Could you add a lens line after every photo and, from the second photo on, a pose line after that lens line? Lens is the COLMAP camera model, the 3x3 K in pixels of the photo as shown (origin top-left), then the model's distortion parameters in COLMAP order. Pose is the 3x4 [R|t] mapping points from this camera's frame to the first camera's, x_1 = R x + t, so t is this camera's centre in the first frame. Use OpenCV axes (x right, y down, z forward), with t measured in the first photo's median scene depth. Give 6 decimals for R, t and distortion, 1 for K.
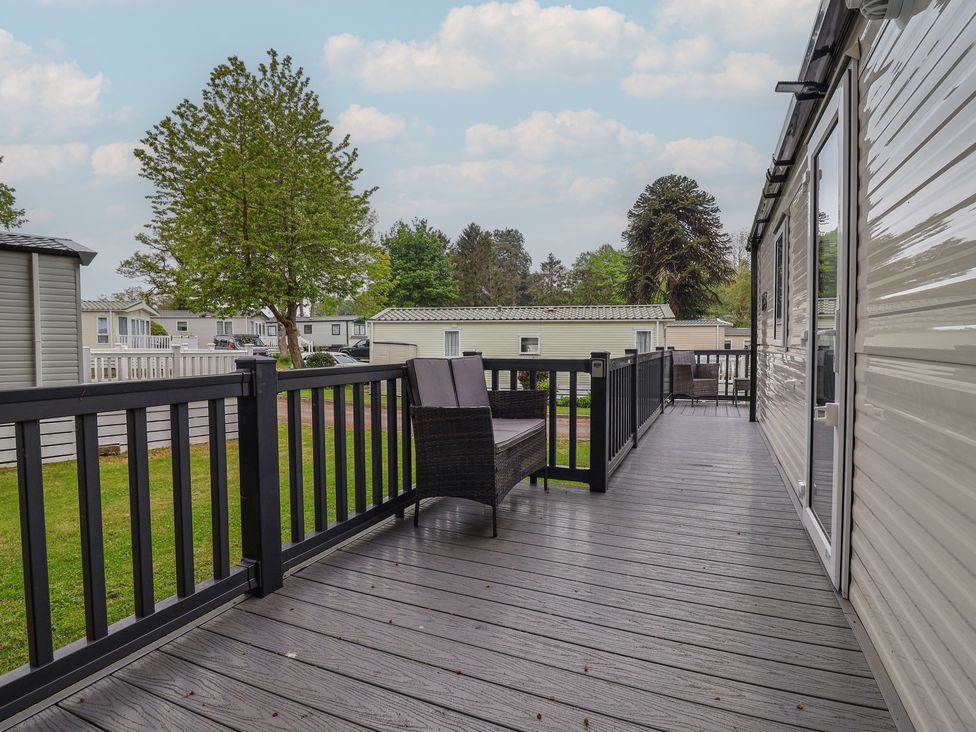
lens RADIAL K [[518.1, 0, 489.4], [0, 518.1, 362.7], [0, 0, 1]] dist [0.004568, -0.017271]
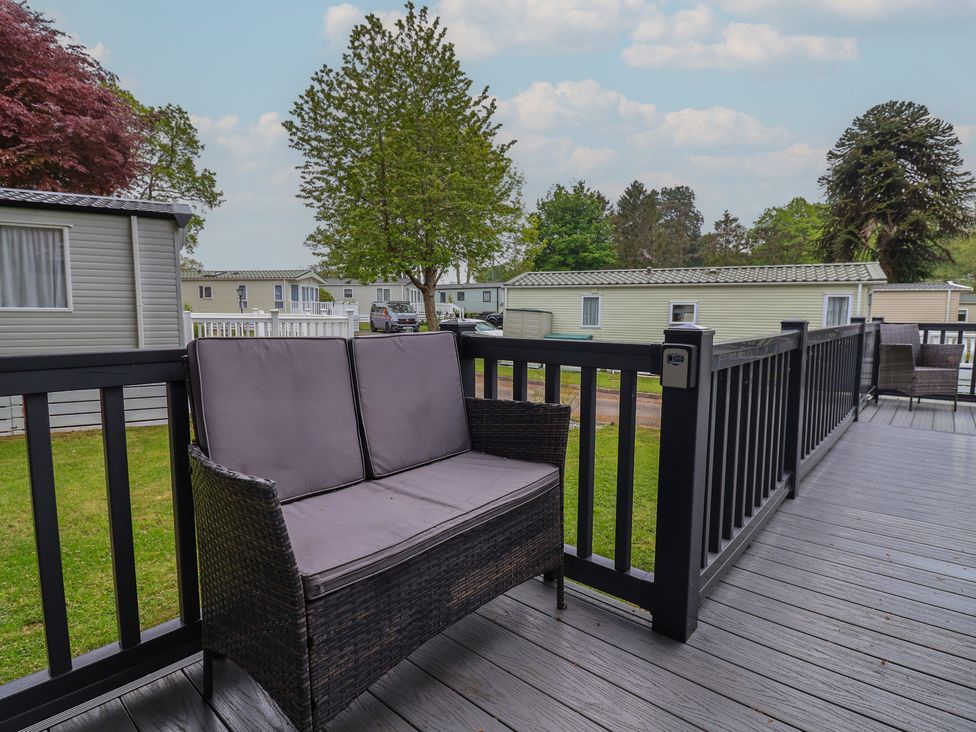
lens RADIAL K [[518.1, 0, 489.4], [0, 518.1, 362.7], [0, 0, 1]] dist [0.004568, -0.017271]
pose [[0.953383, 0.036668, -0.299528, 0.030013], [-0.017947, 0.997723, 0.065019, -0.002781], [0.301230, -0.056612, 0.951870, 0.085889]]
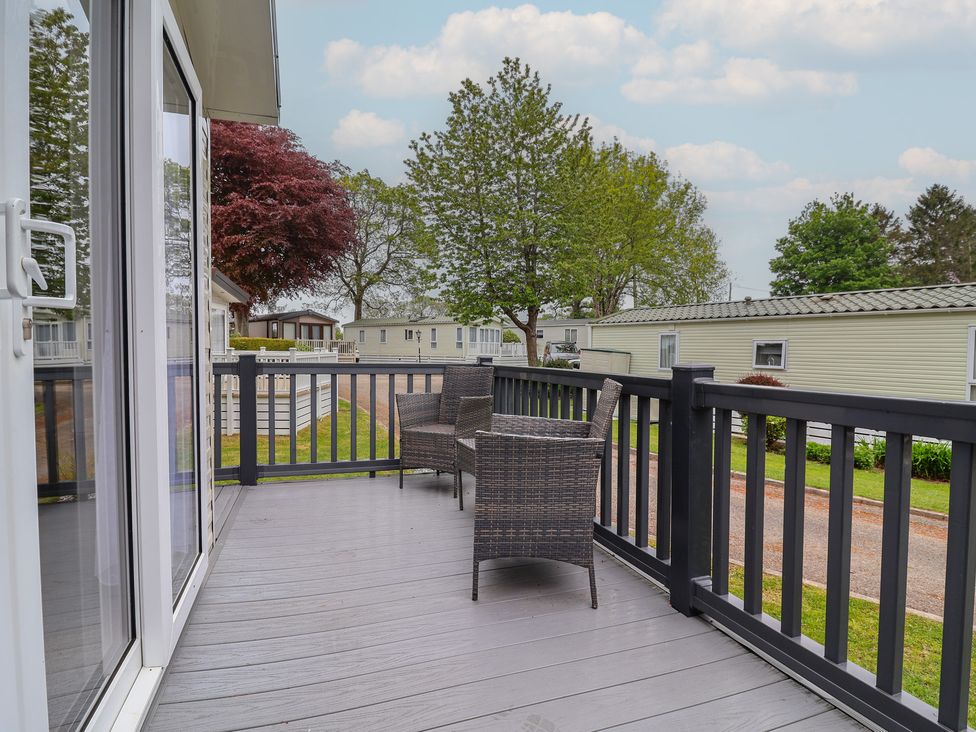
lens RADIAL K [[518.1, 0, 489.4], [0, 518.1, 362.7], [0, 0, 1]] dist [0.004568, -0.017271]
pose [[0.676791, 0.026484, -0.735699, 0.289995], [-0.037156, 0.999308, 0.001793, -0.011218], [0.735237, 0.026122, 0.677307, 0.281360]]
